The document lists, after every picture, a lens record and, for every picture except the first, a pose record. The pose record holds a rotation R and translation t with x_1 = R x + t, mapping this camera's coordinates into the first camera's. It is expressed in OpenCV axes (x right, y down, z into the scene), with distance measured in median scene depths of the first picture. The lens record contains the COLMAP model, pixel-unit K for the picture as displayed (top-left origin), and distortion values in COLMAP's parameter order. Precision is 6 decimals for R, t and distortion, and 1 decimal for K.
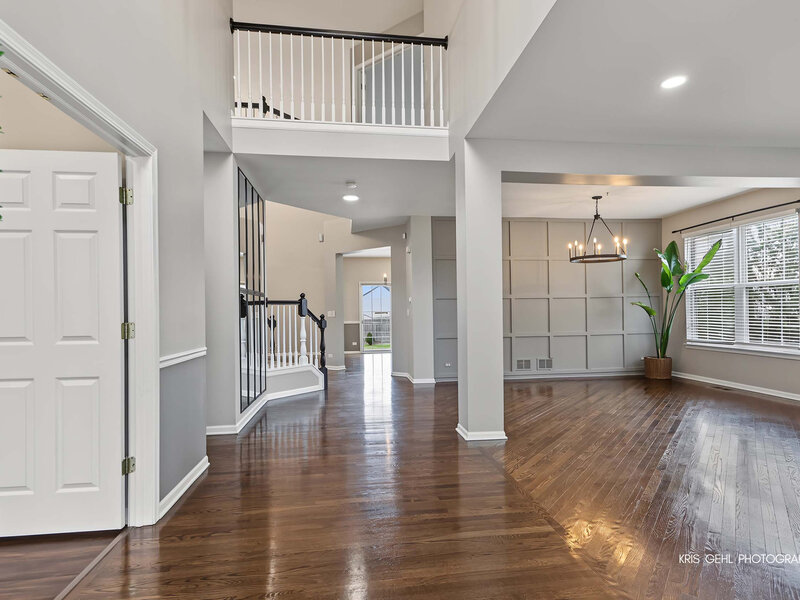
lens RADIAL K [[423.5, 0, 391.8], [0, 423.5, 307.2], [0, 0, 1]] dist [0.027552, 0.002695]
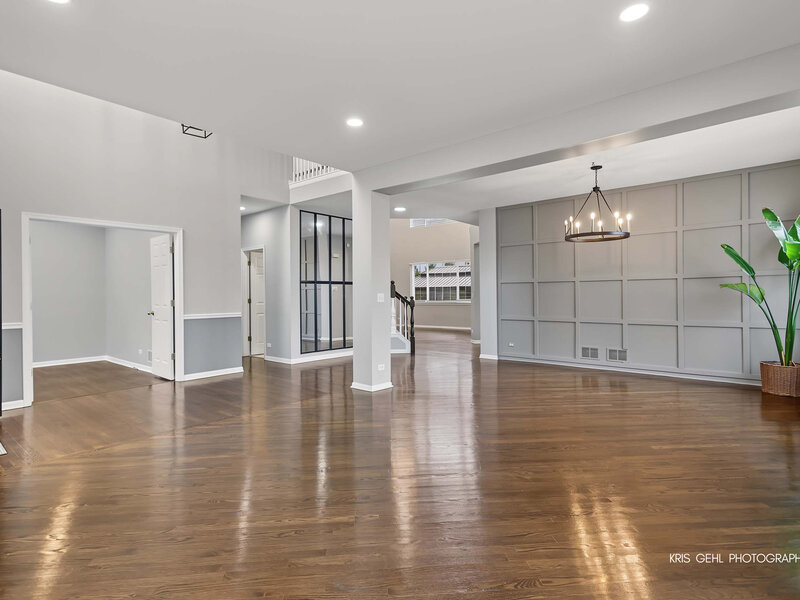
lens RADIAL K [[423.5, 0, 396.9], [0, 423.5, 296.8], [0, 0, 1]] dist [0.027552, 0.002695]
pose [[0.679096, 0.012502, -0.733943, 0.795978], [0.011075, 0.999567, 0.027274, -0.017340], [0.733966, -0.026650, 0.678664, 0.086830]]
